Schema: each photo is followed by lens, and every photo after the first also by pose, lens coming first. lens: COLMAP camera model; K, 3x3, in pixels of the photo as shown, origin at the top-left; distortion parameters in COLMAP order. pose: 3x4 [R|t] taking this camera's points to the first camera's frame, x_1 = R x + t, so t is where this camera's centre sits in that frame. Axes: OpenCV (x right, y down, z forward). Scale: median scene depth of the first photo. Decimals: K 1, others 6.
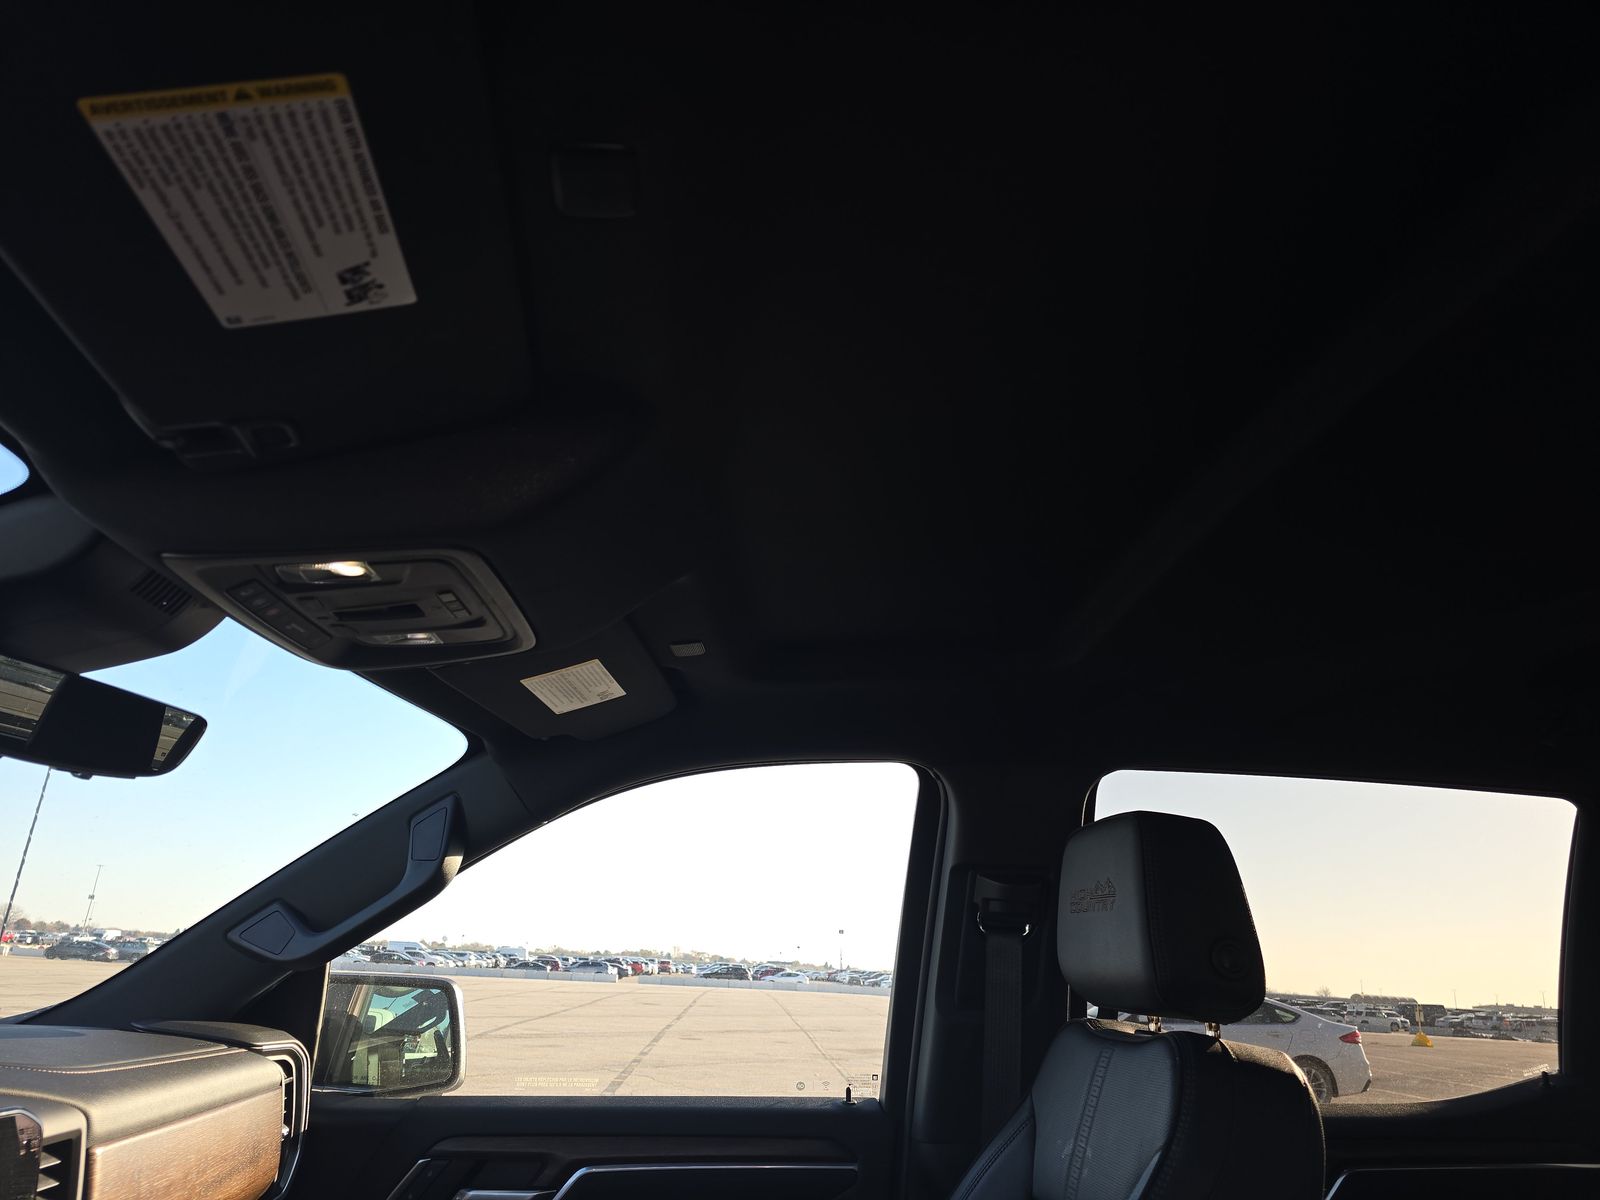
lens RADIAL K [[1061.9, 0, 800.0], [0, 1061.9, 600.0], [0, 0, 1]] dist [0.053162, -0.043792]
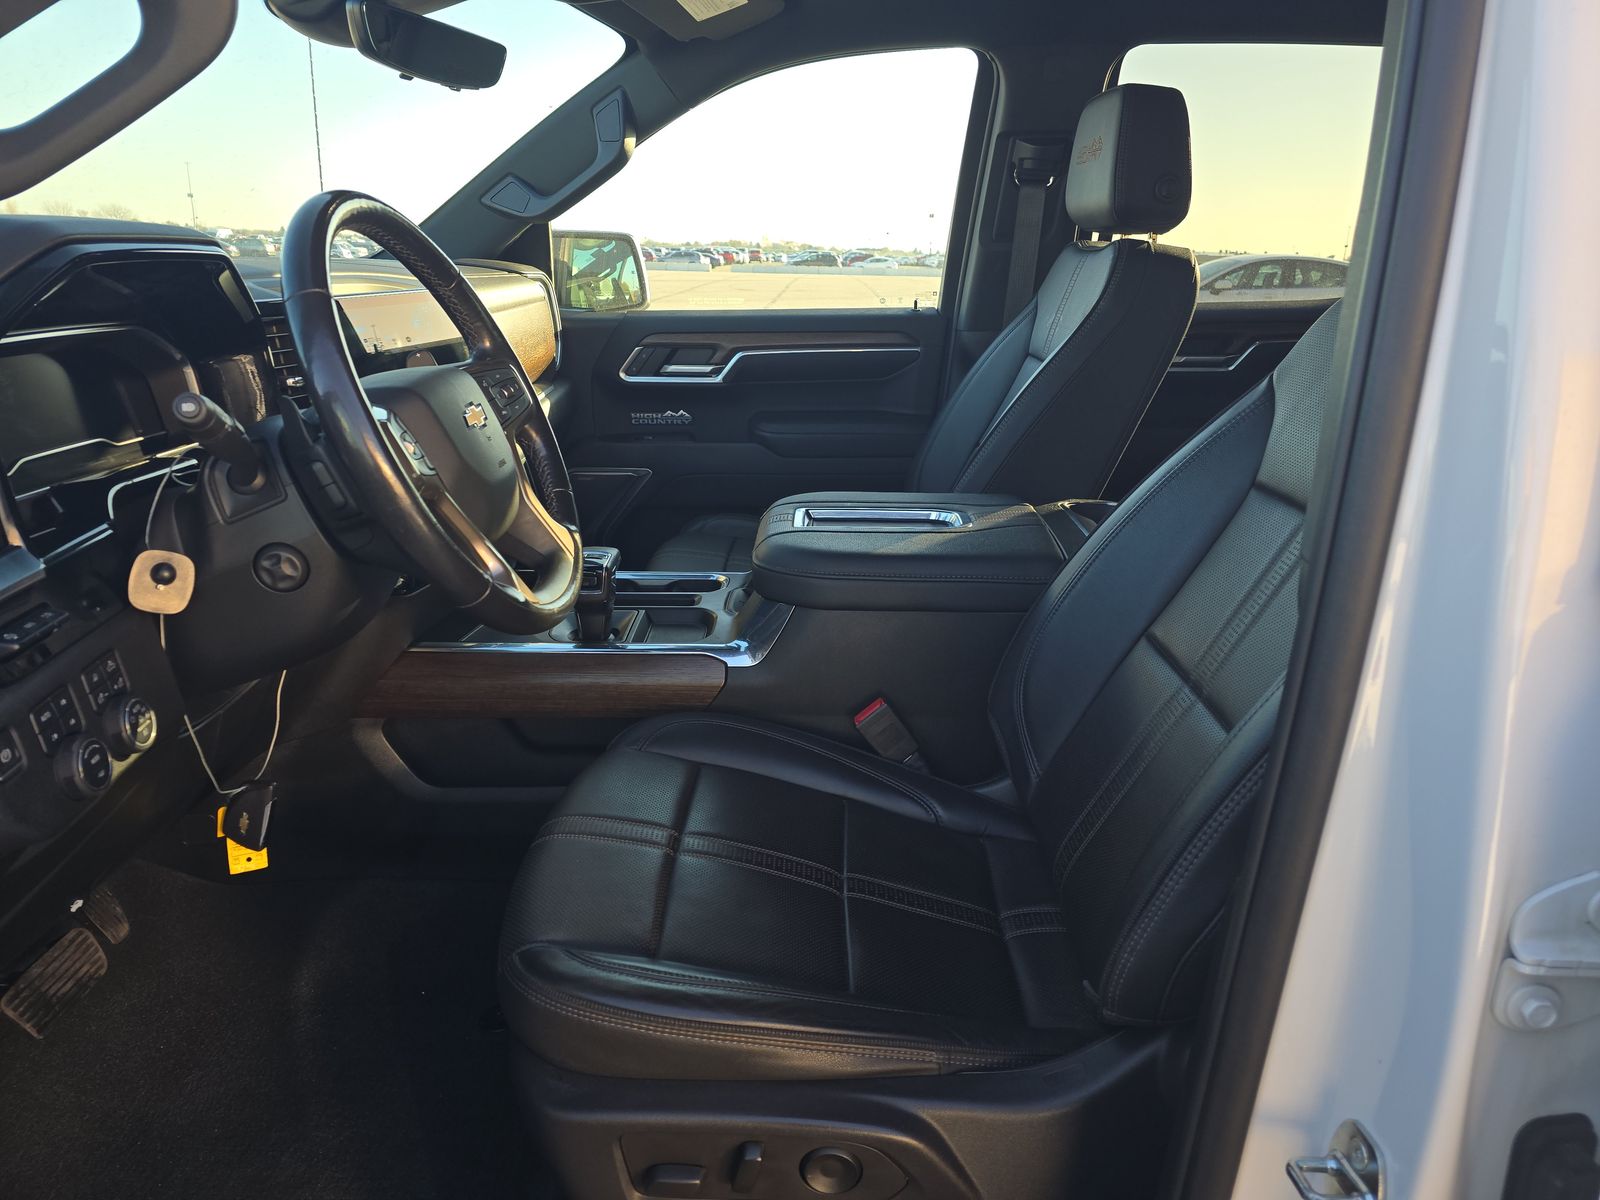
lens RADIAL K [[1061.9, 0, 800.0], [0, 1061.9, 600.0], [0, 0, 1]] dist [0.053162, -0.043792]
pose [[0.996559, 0.000559, -0.082890, 0.009723], [0.049344, 0.799503, 0.598632, -0.097643], [0.066605, -0.600662, 0.796724, -0.431324]]
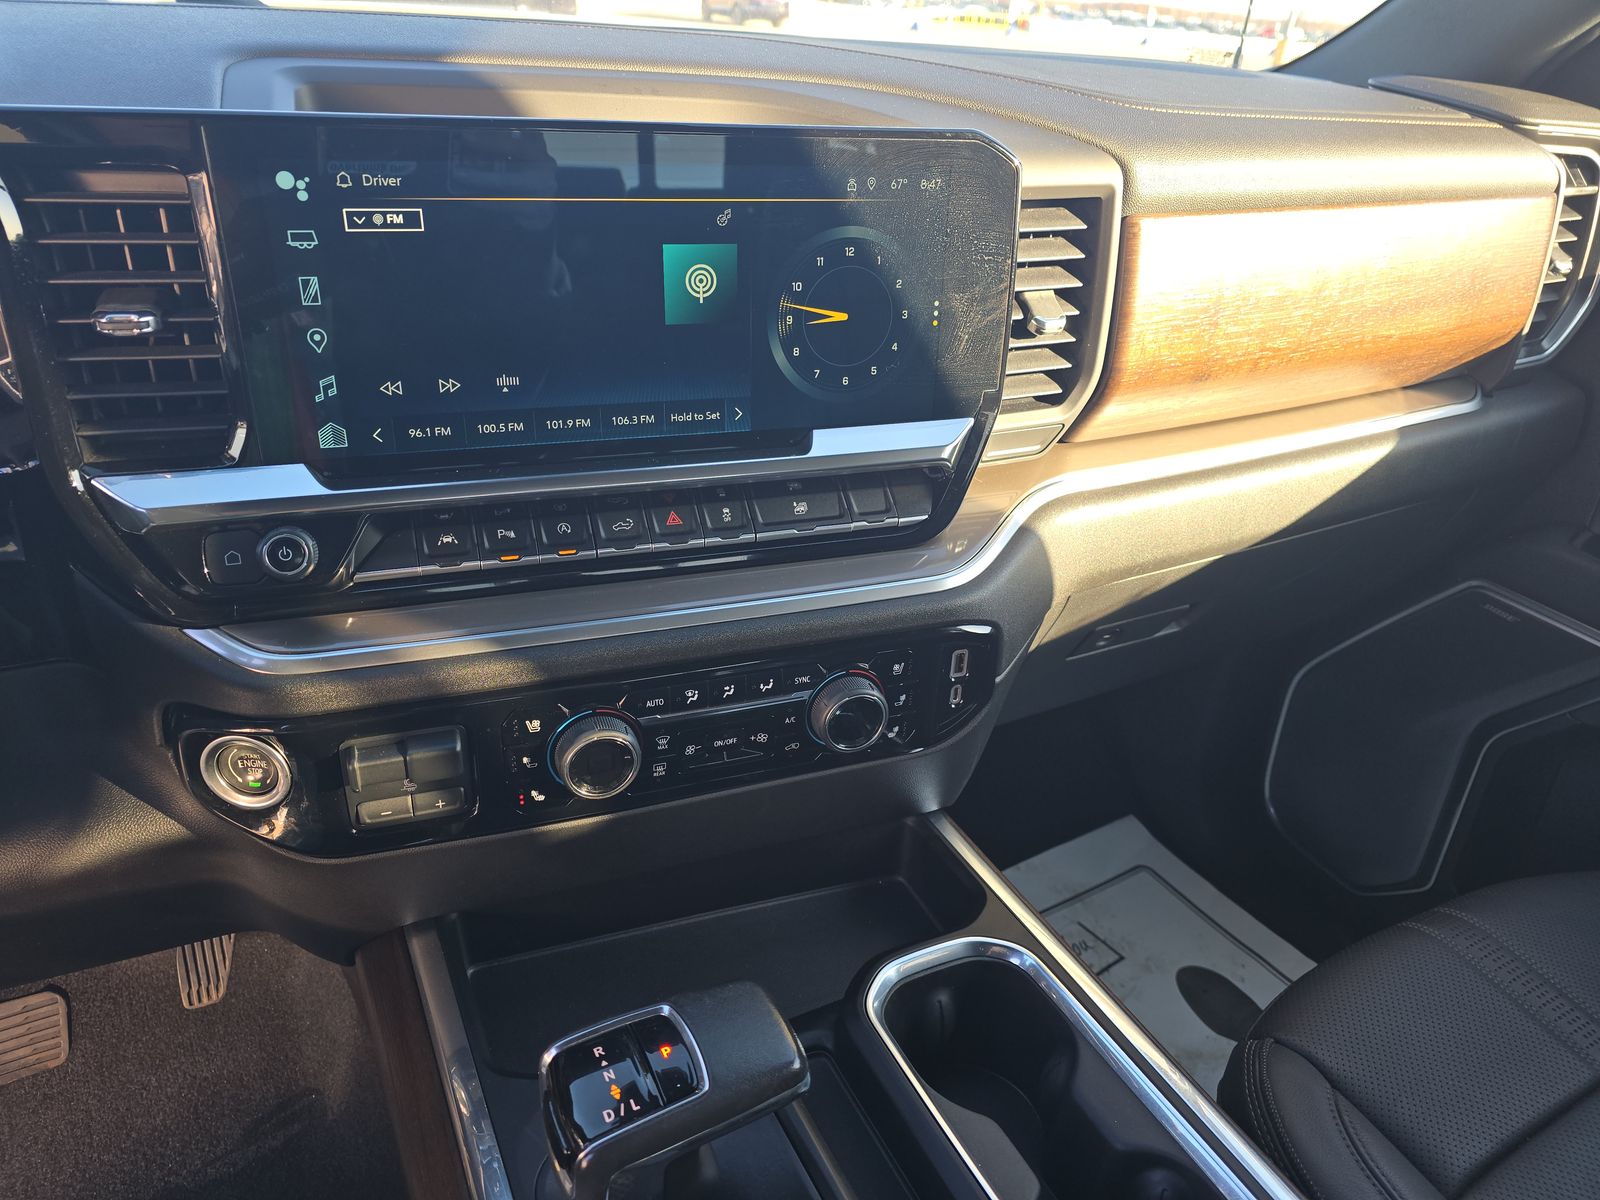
lens RADIAL K [[1061.9, 0, 800.0], [0, 1061.9, 600.0], [0, 0, 1]] dist [0.053162, -0.043792]
pose [[0.414938, 0.432182, -0.800653, -0.060335], [0.245993, 0.793922, 0.556035, 0.174870], [0.875965, -0.427675, 0.223114, 0.361371]]
